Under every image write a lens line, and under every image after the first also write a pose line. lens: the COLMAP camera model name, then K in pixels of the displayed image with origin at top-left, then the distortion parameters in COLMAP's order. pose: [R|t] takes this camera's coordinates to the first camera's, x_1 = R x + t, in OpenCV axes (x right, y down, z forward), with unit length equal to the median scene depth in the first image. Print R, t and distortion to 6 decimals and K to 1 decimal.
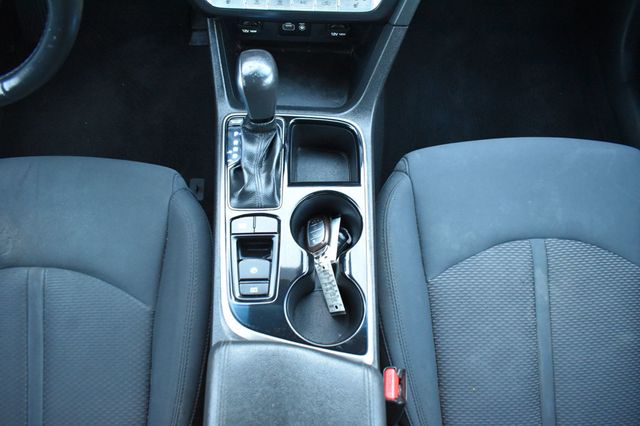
lens RADIAL K [[496.0, 0, 322.2], [0, 496.0, 215.4], [0, 0, 1]] dist [-0.098294, 0.024502]
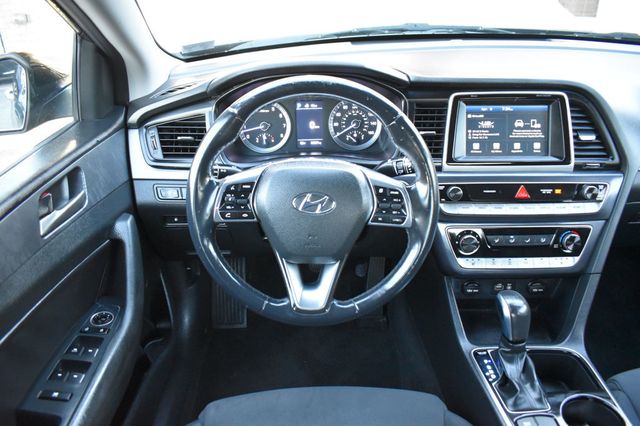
lens RADIAL K [[496.0, 0, 318.9], [0, 496.0, 215.9], [0, 0, 1]] dist [-0.098294, 0.024502]
pose [[0.999462, -0.032746, 0.001698, -0.600132], [0.026428, 0.773808, -0.632869, 0.322823], [0.019410, 0.632574, 0.774257, -0.191908]]
